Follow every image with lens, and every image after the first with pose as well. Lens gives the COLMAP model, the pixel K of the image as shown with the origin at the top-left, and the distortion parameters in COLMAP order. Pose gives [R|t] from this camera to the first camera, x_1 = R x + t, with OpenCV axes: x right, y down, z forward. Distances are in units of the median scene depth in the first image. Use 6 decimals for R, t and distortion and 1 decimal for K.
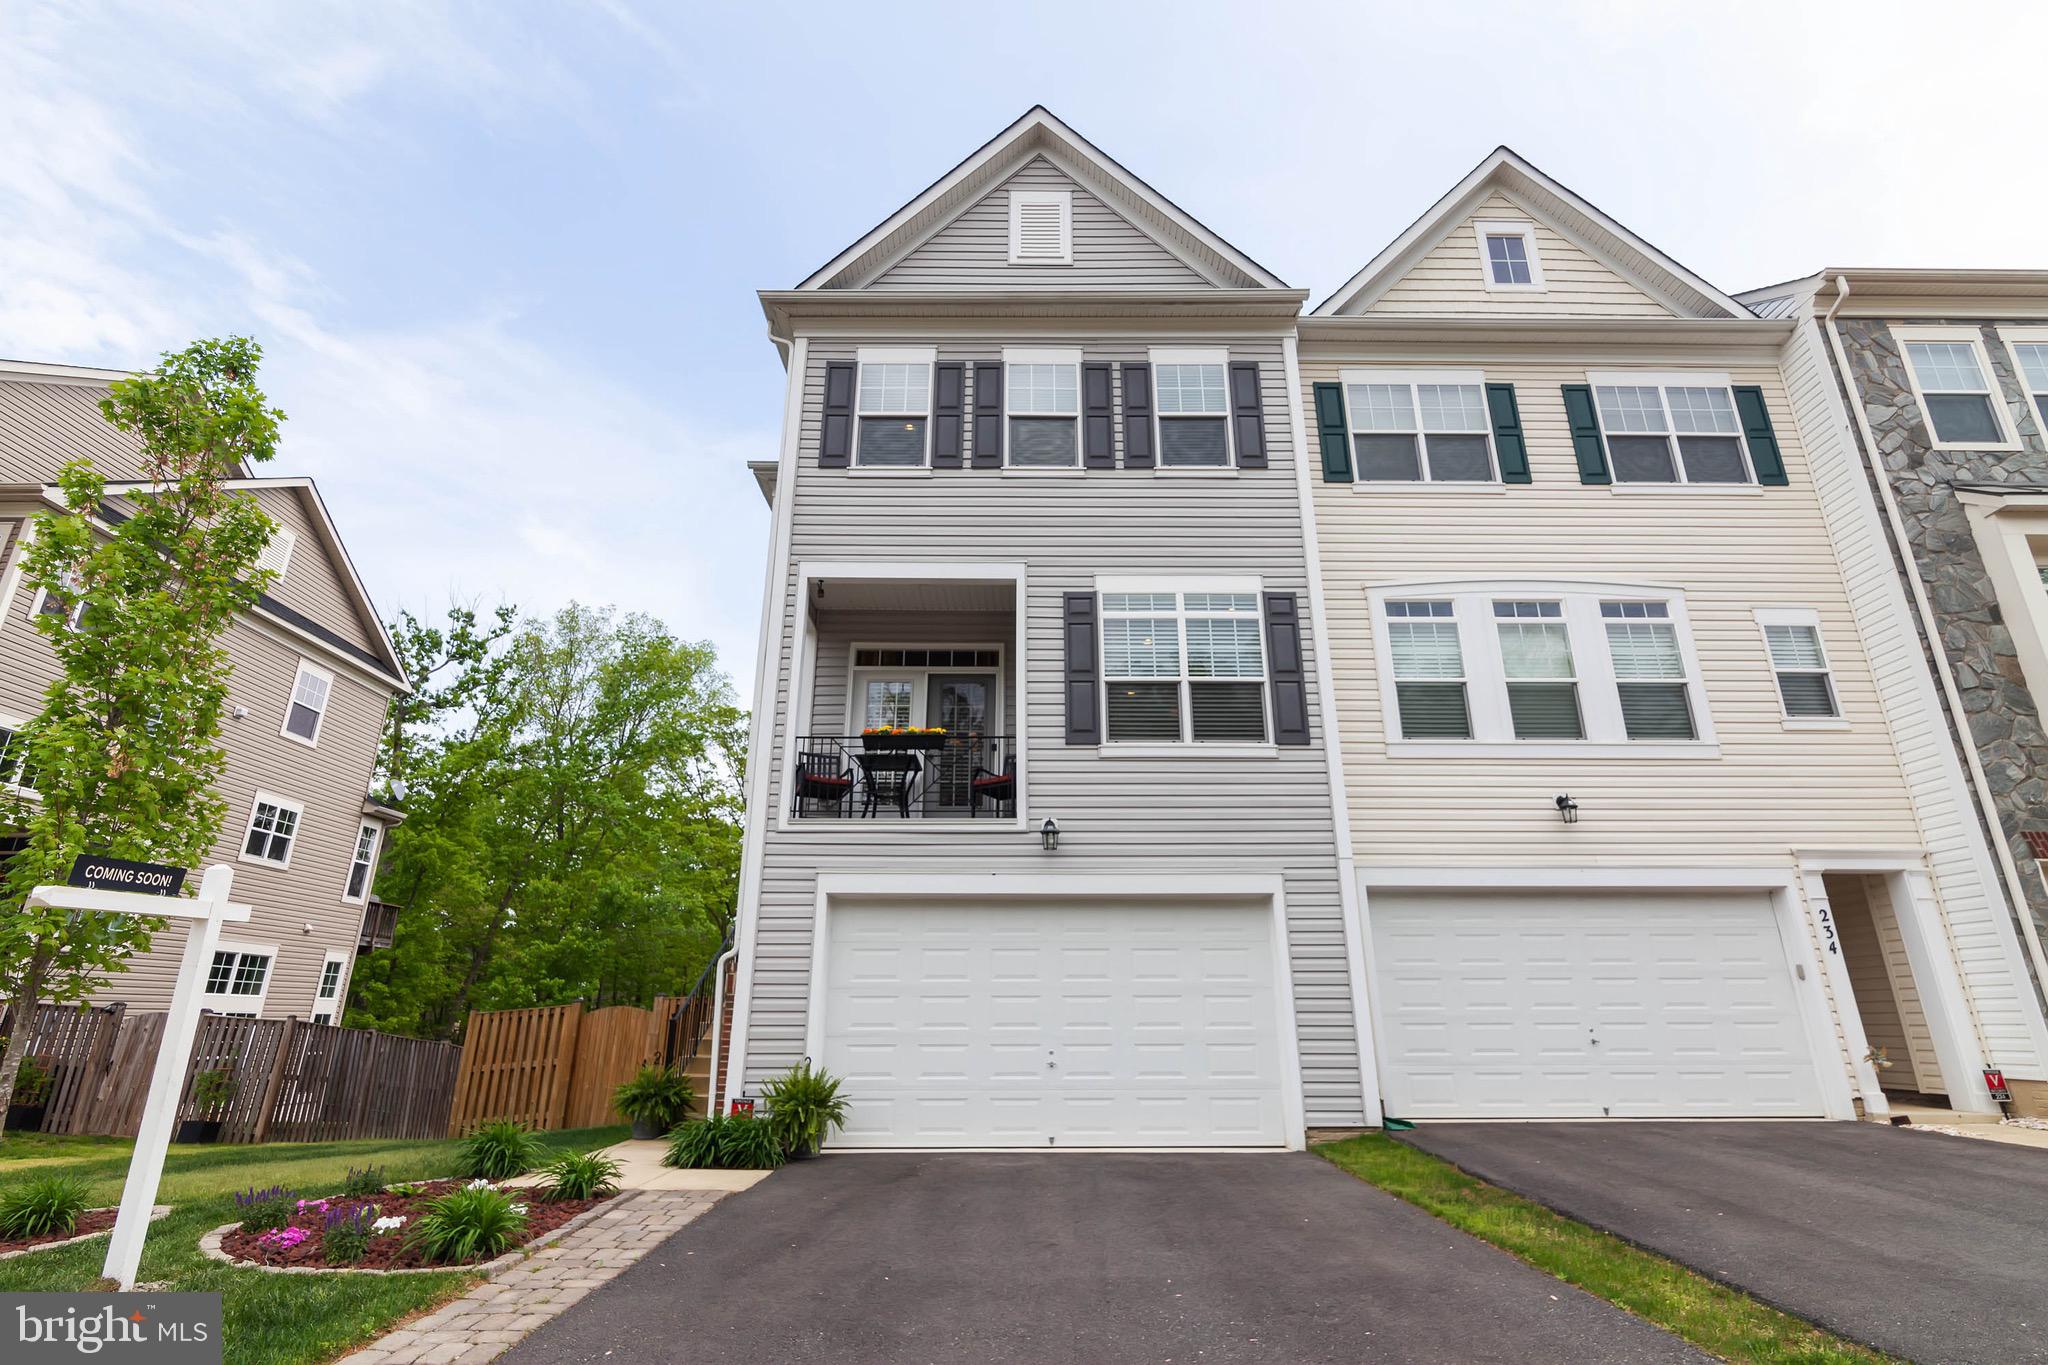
lens RADIAL K [[938.0, 0, 1022.4], [0, 938.0, 698.2], [0, 0, 1]] dist [0.000088, 0.000038]
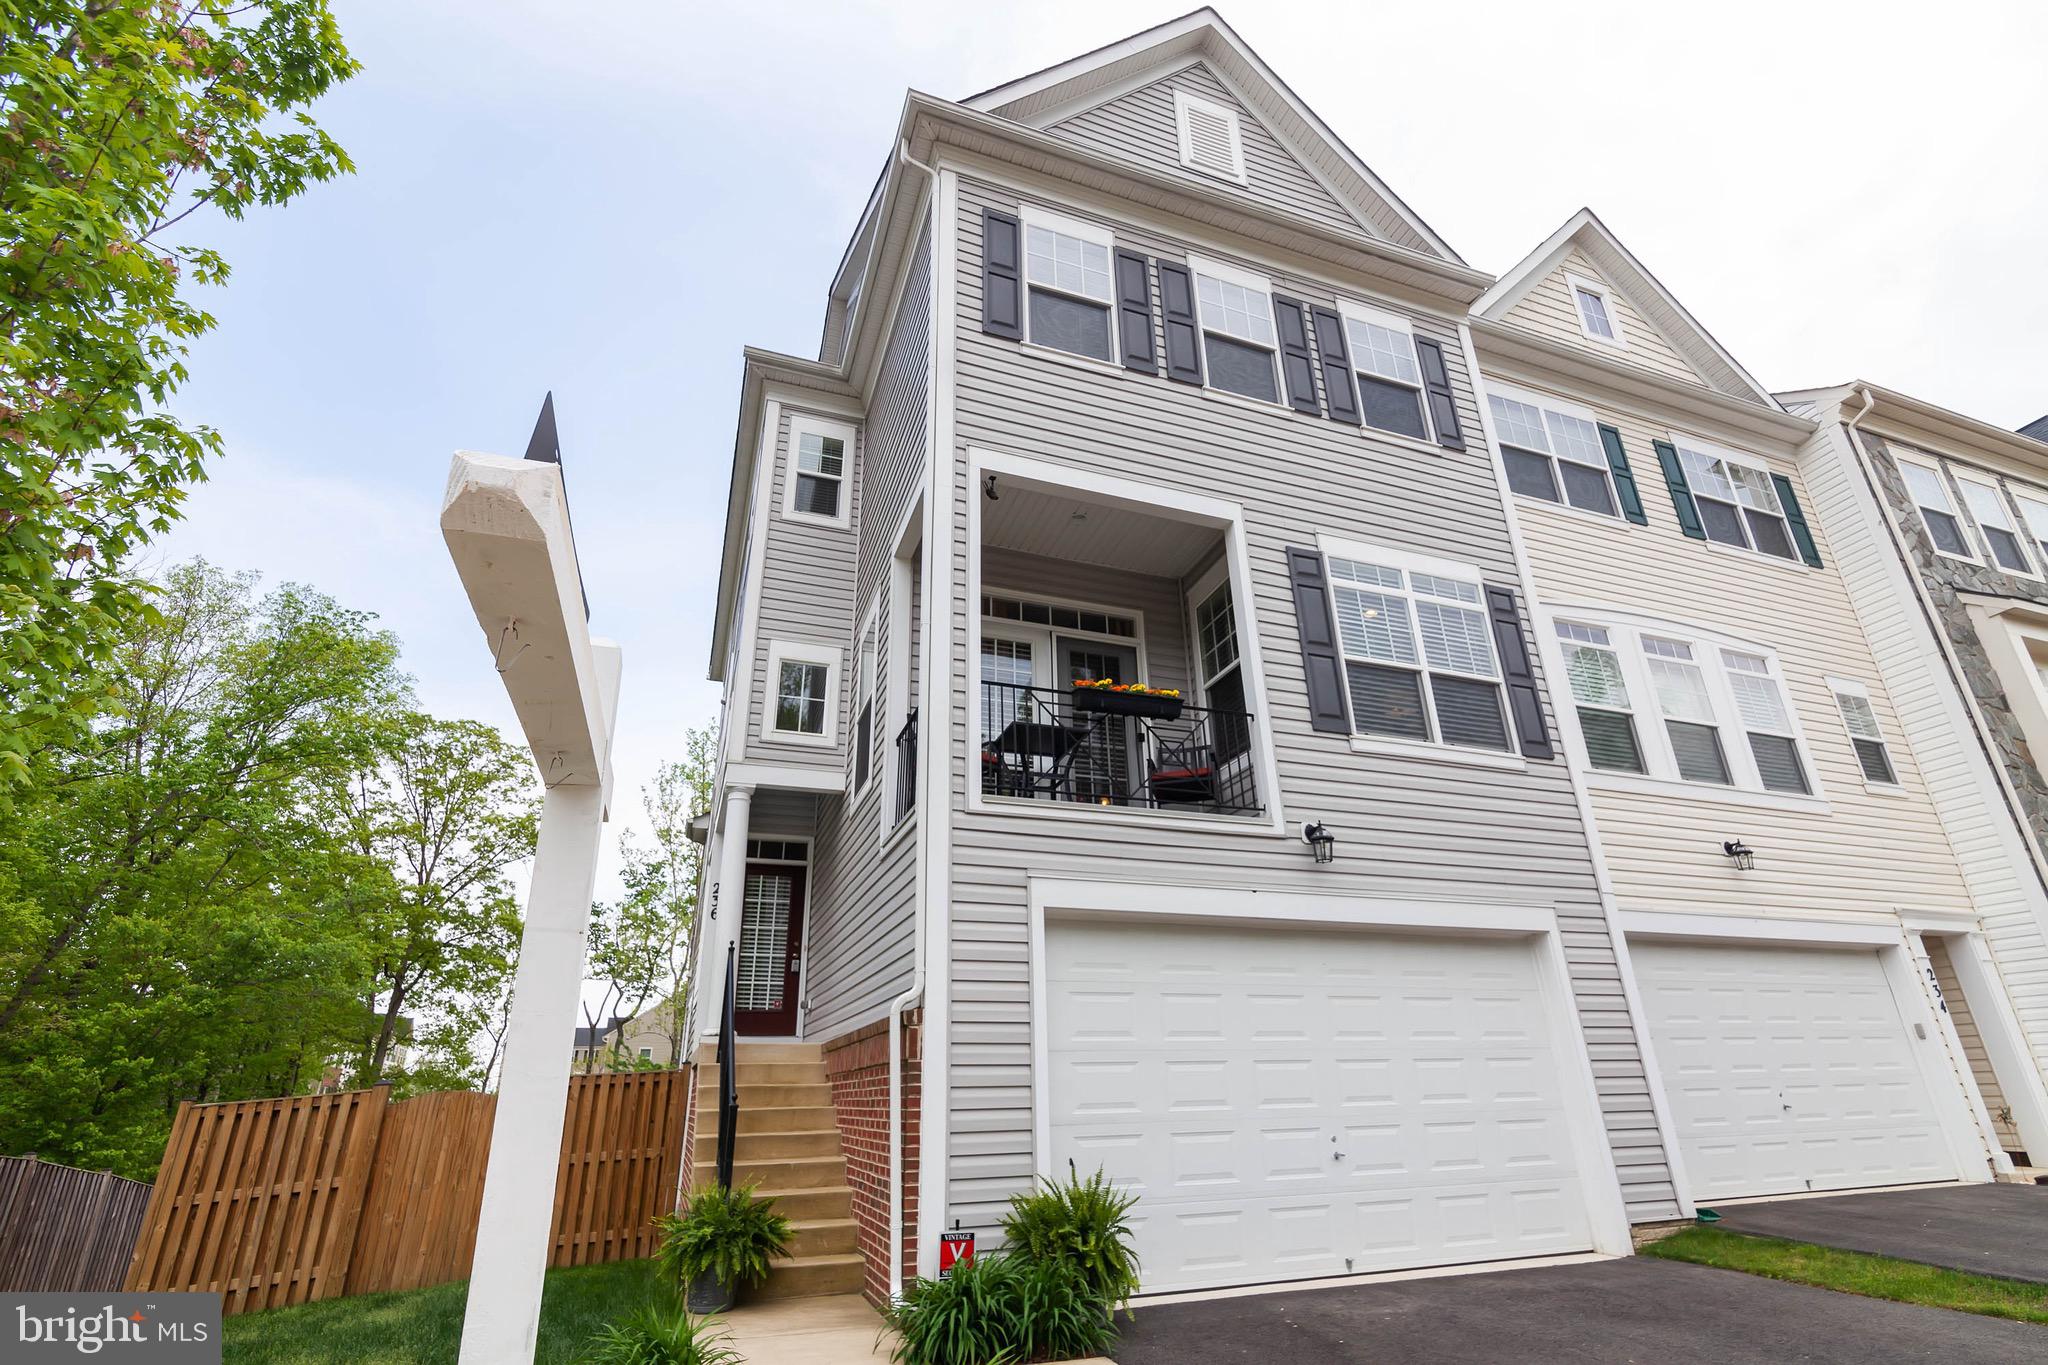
lens RADIAL K [[947.8, 0, 1034.9], [0, 947.8, 699.2], [0, 0, 1]] dist [0.000813, -0.000445]
pose [[0.942257, 0.112275, 0.315510, -0.382939], [-0.089605, 0.992300, -0.085512, 0.100587], [-0.322682, 0.052303, 0.945061, 0.296616]]
